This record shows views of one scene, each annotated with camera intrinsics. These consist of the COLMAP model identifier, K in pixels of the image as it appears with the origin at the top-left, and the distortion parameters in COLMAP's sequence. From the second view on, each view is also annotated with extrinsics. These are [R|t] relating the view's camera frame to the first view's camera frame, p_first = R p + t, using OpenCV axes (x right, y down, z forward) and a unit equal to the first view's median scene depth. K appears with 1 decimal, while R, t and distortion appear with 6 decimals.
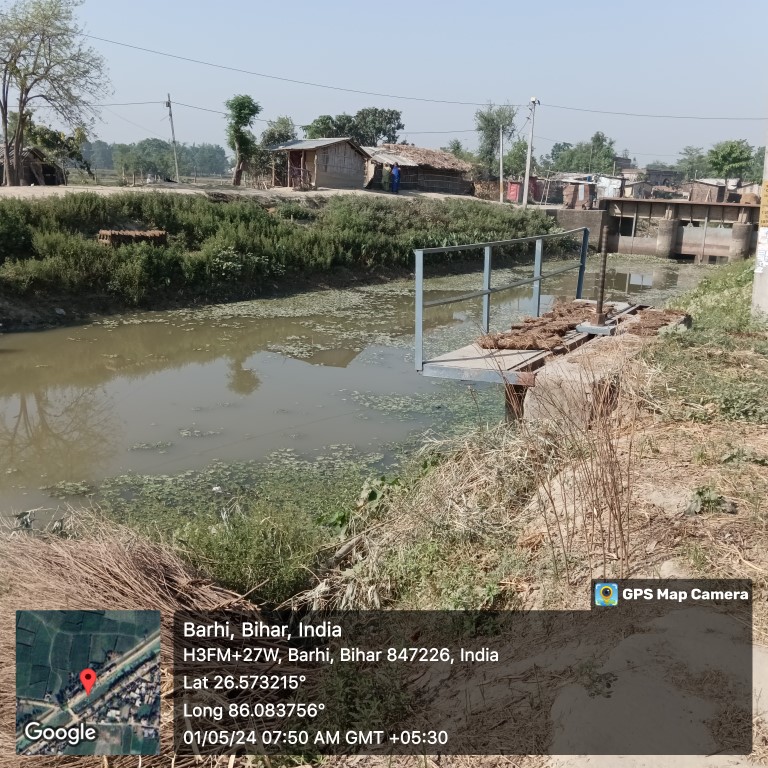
lens RADIAL K [[837.2, 0, 386.4], [0, 837.2, 377.2], [0, 0, 1]] dist [0.080068, -0.166767]
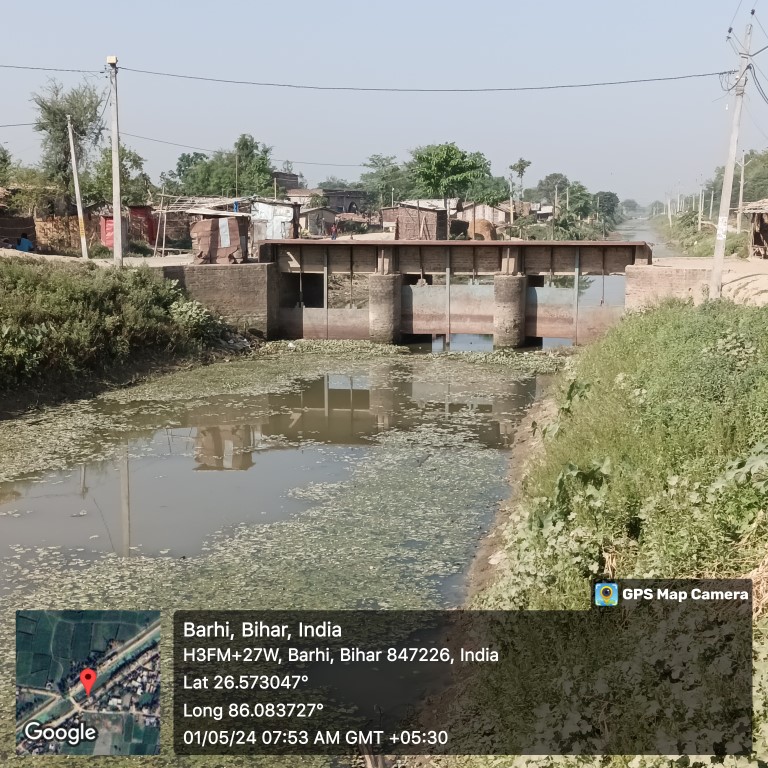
lens RADIAL K [[837.2, 0, 386.4], [0, 837.2, 377.2], [0, 0, 1]] dist [0.080068, -0.166767]
pose [[0.924604, -0.113384, 0.363665, 0.119653], [0.124782, 0.992153, -0.007918, -0.108254], [-0.359914, 0.052700, 0.931496, 0.459354]]
